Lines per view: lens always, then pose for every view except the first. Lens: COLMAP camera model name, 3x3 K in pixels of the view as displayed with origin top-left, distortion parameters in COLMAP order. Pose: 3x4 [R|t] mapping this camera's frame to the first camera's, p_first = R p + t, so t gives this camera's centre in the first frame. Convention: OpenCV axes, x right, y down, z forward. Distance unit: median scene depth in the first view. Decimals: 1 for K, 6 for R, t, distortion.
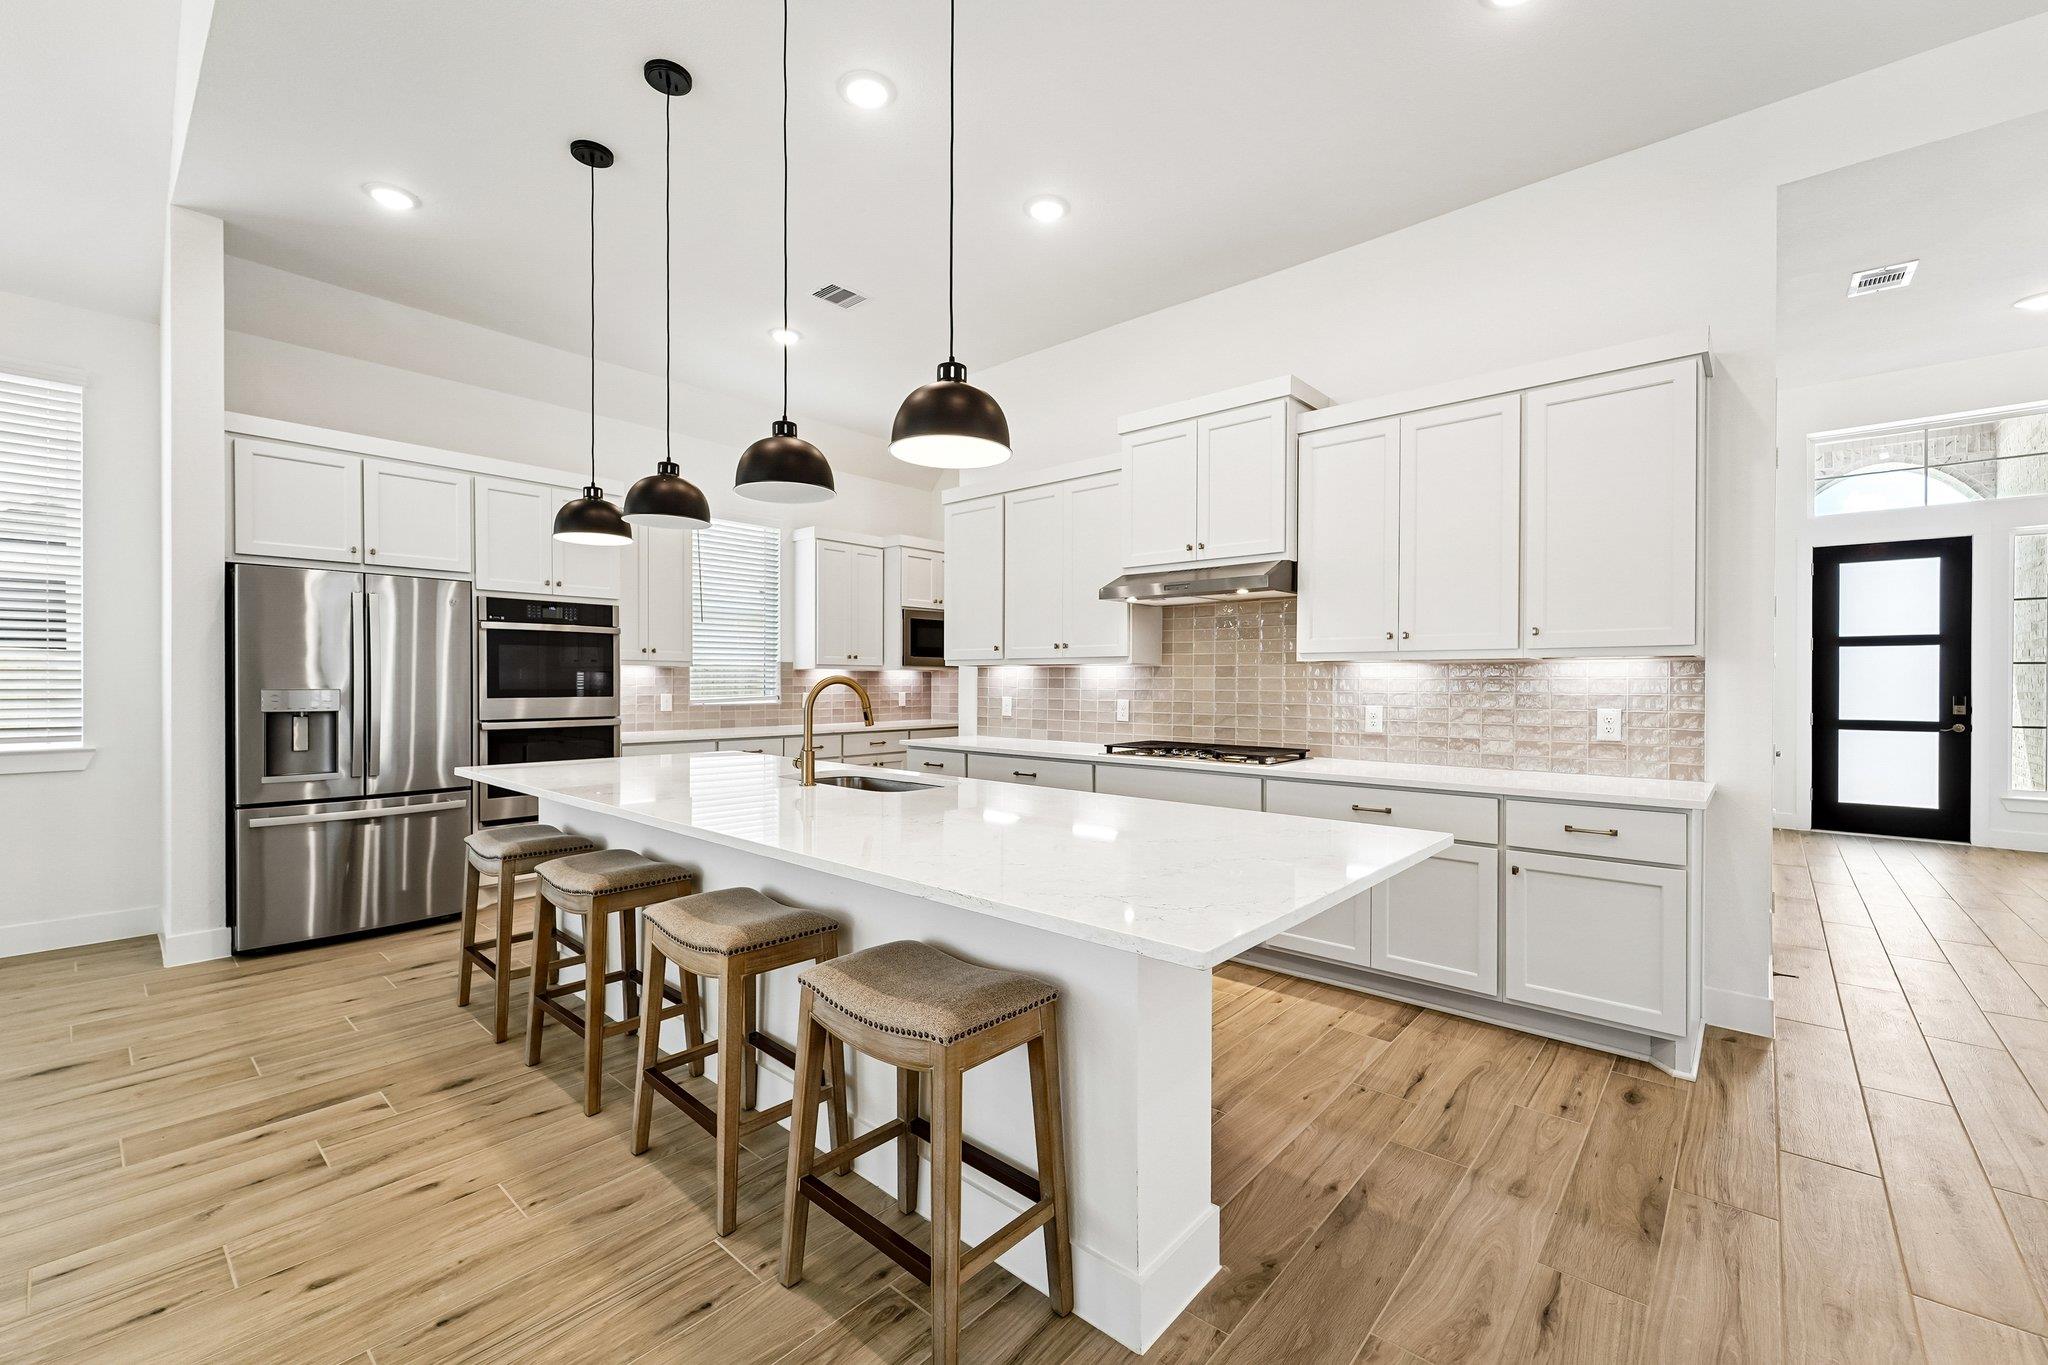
lens RADIAL K [[843.8, 0, 1024.1], [0, 843.8, 688.4], [0, 0, 1]] dist [-0.001658, -0.000401]
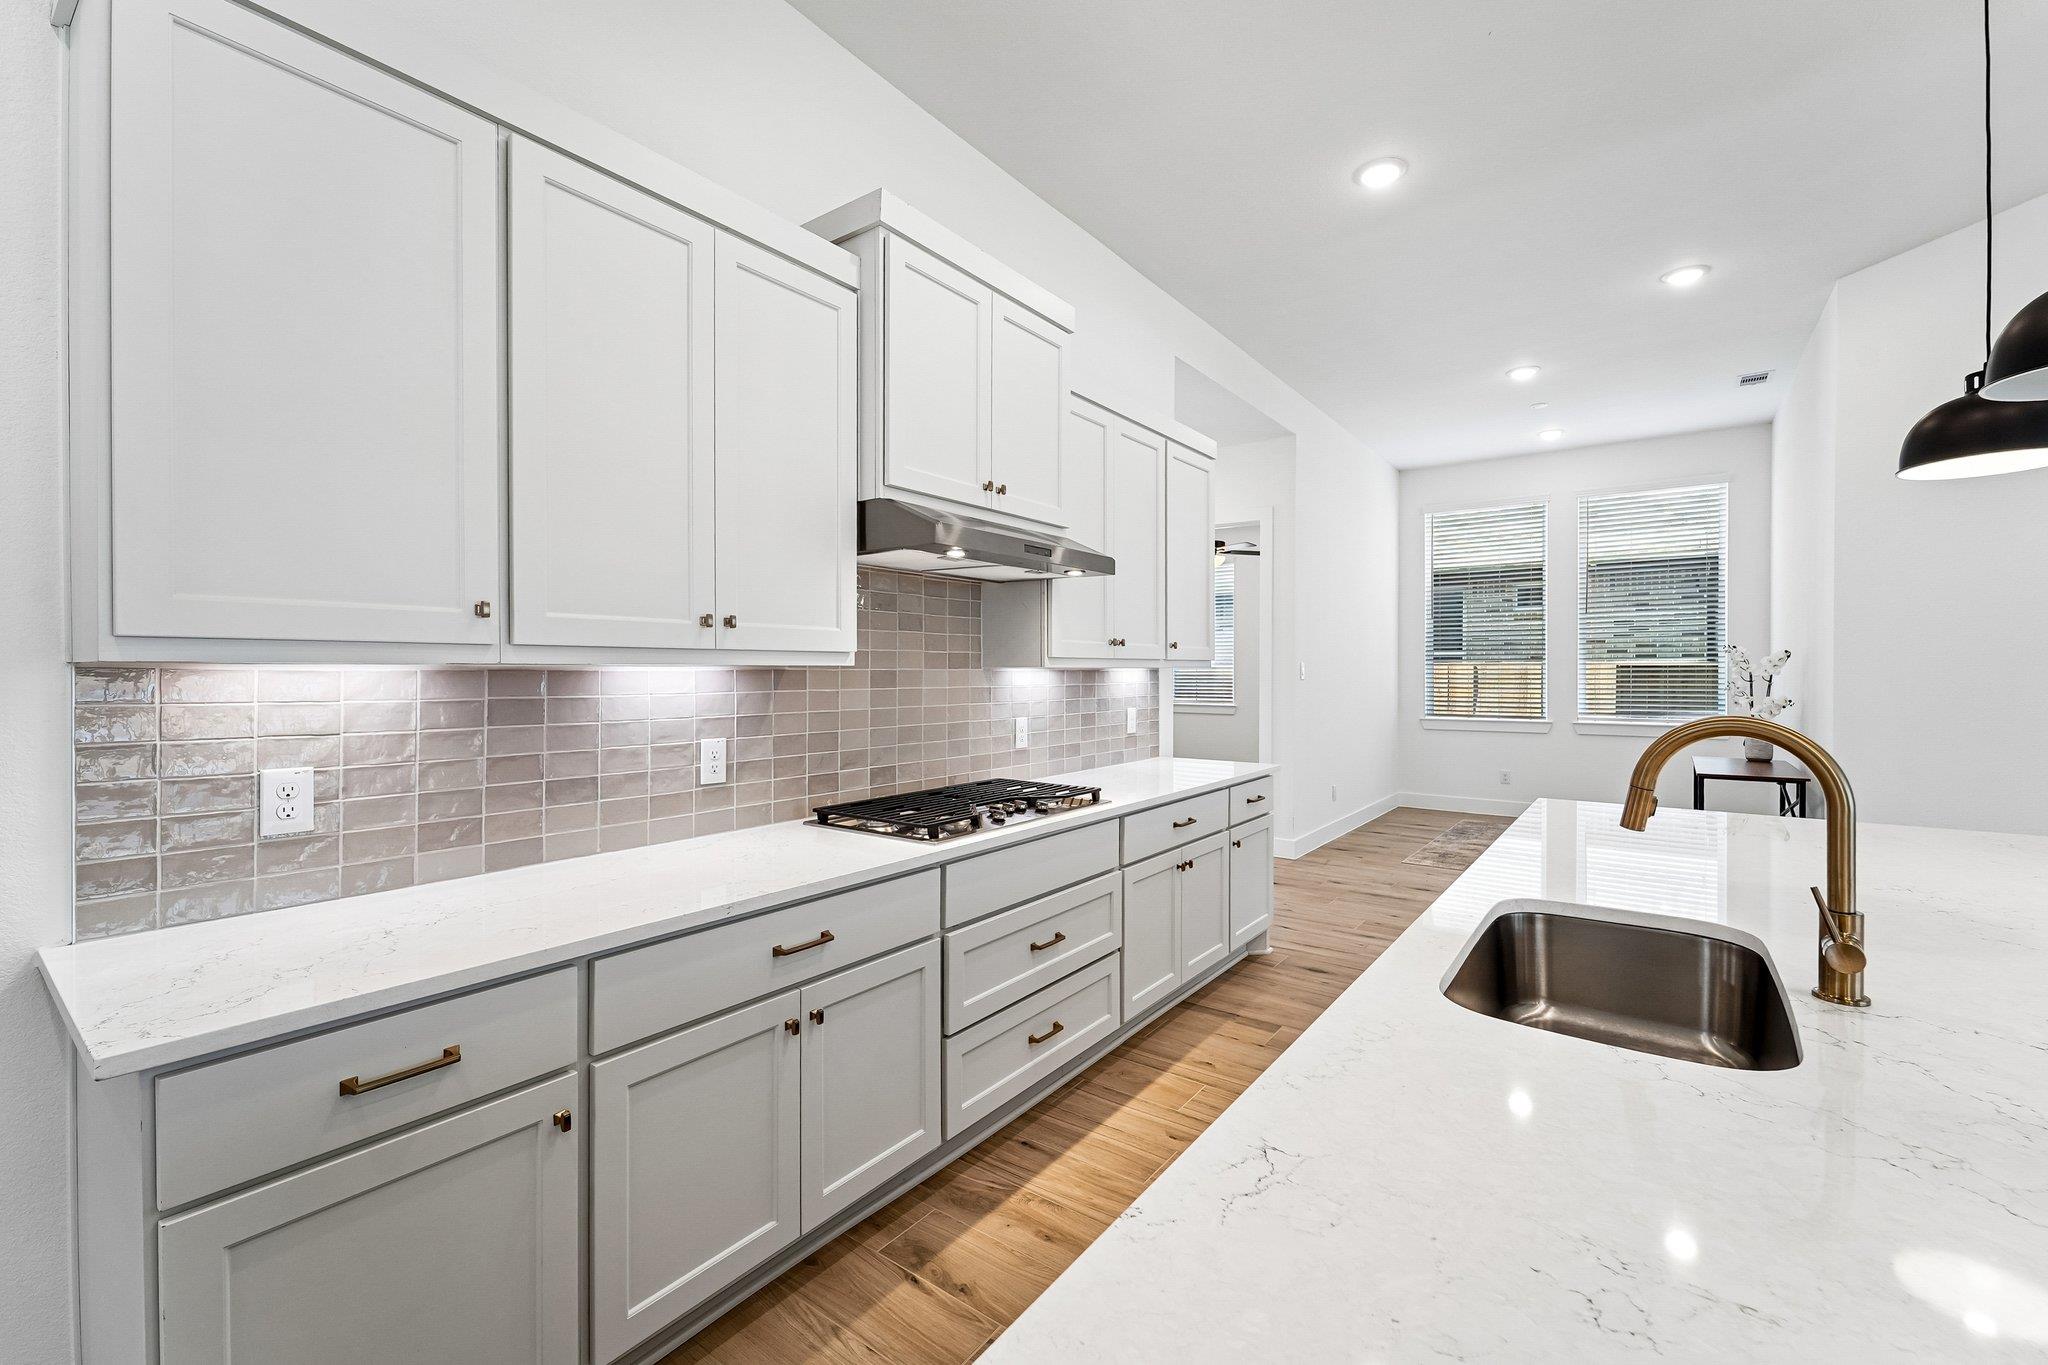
lens RADIAL K [[845.9, 0, 1021.0], [0, 845.9, 670.3], [0, 0, 1]] dist [-0.043769, -0.000105]
pose [[-0.080895, -0.002990, 0.996718, -0.349992], [0.008073, 0.999961, 0.003655, -0.024390], [-0.996690, 0.008342, -0.080868, 0.817672]]
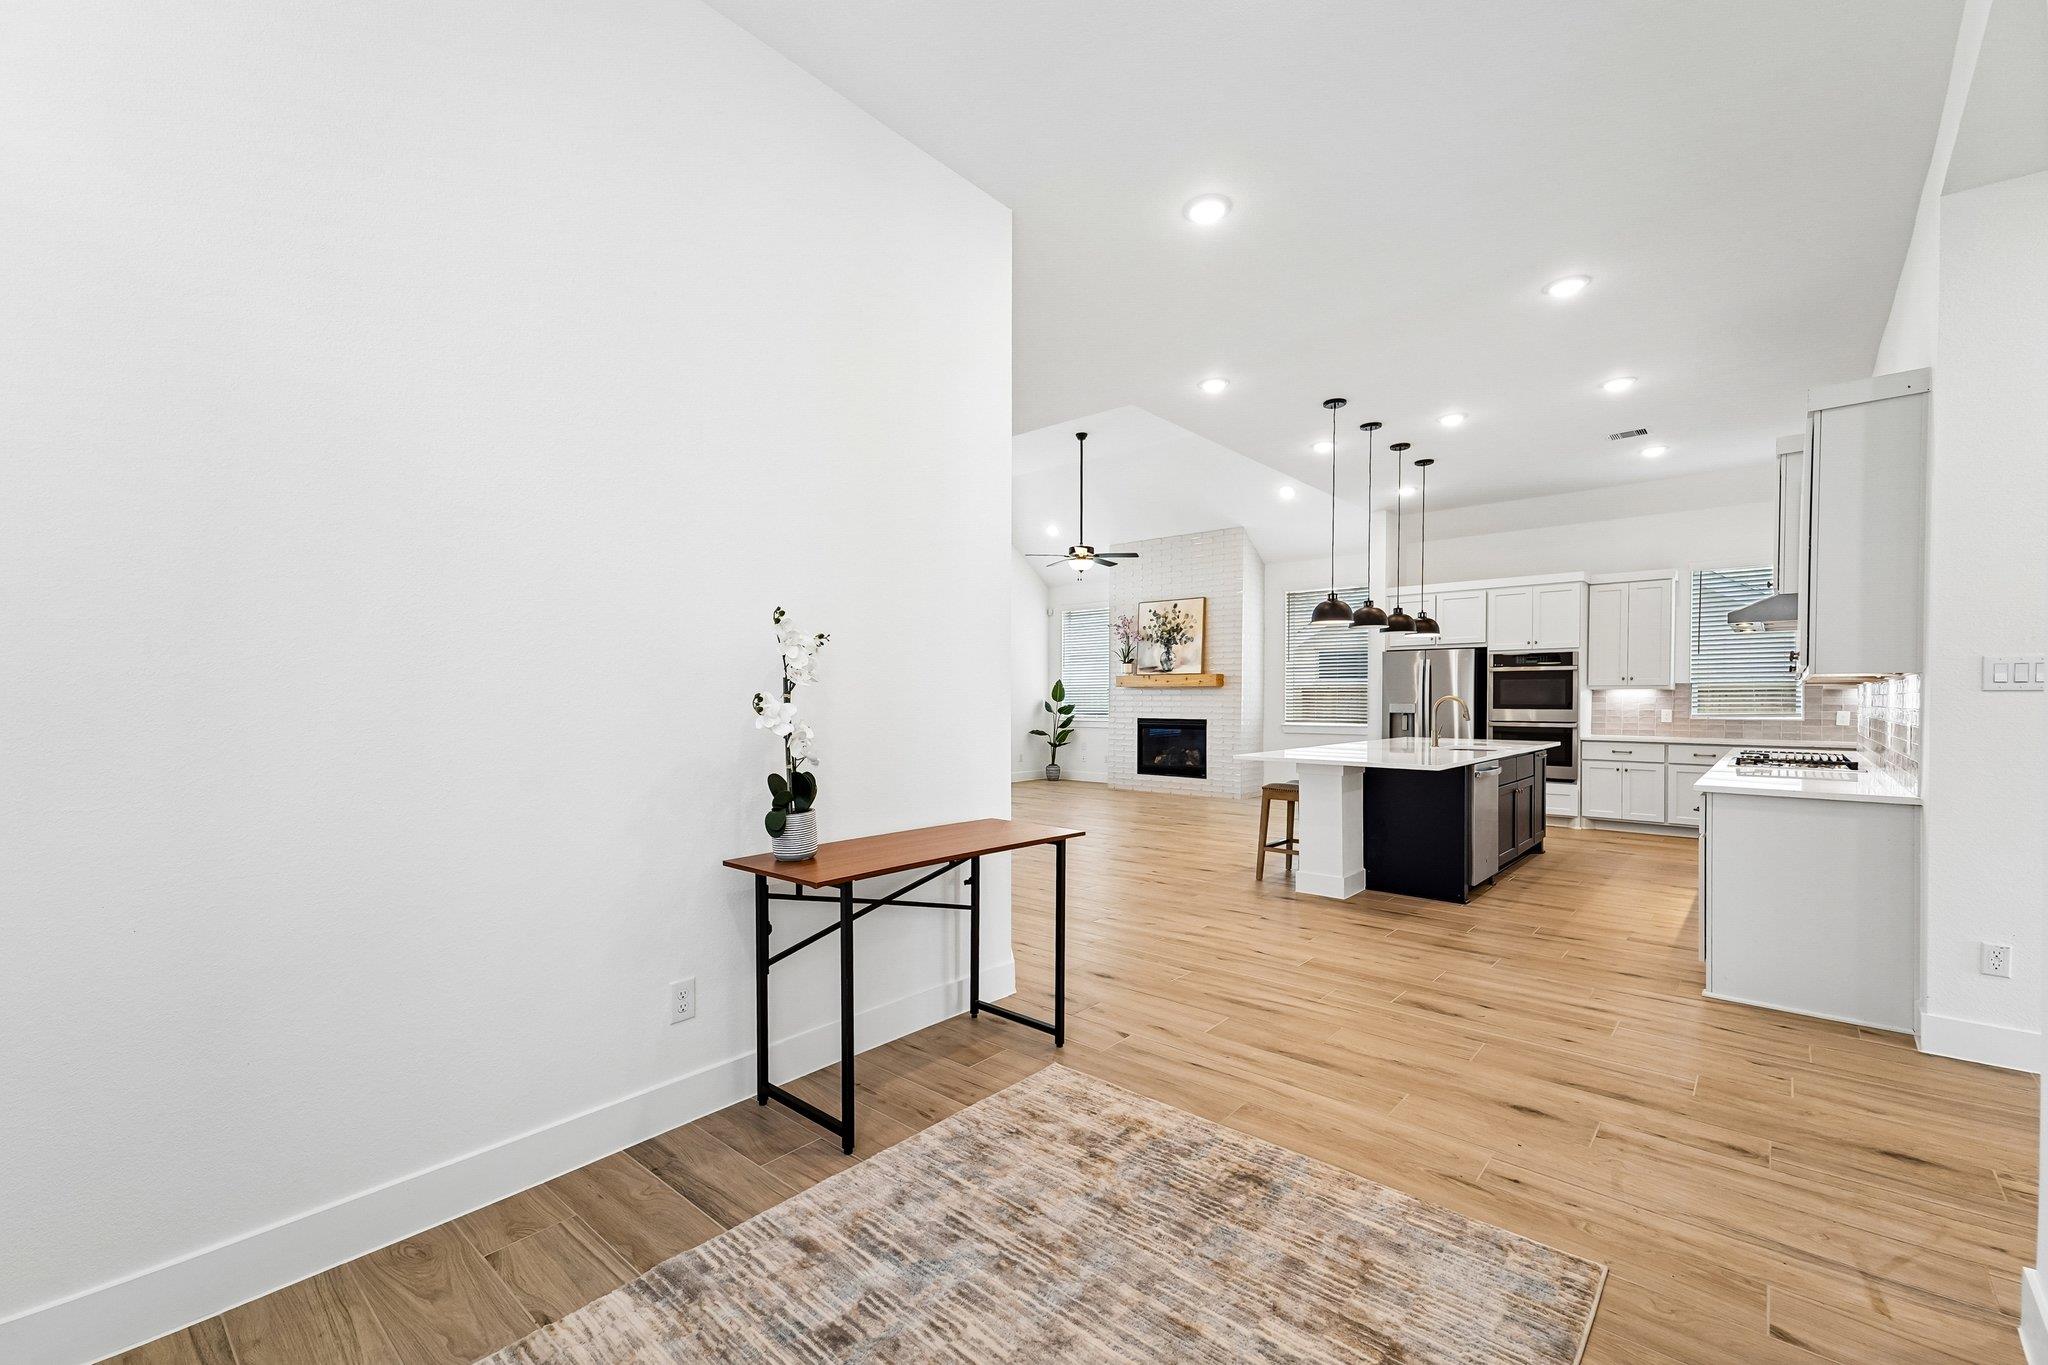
lens RADIAL K [[844.9, 0, 992.6], [0, 844.9, 715.2], [0, 0, 1]] dist [0.000420, -0.000306]
pose [[-0.024499, 0.016828, -0.999558, 1.126340], [-0.010150, 0.999803, 0.017081, 0.004101], [0.999648, 0.010564, -0.024323, -0.053820]]
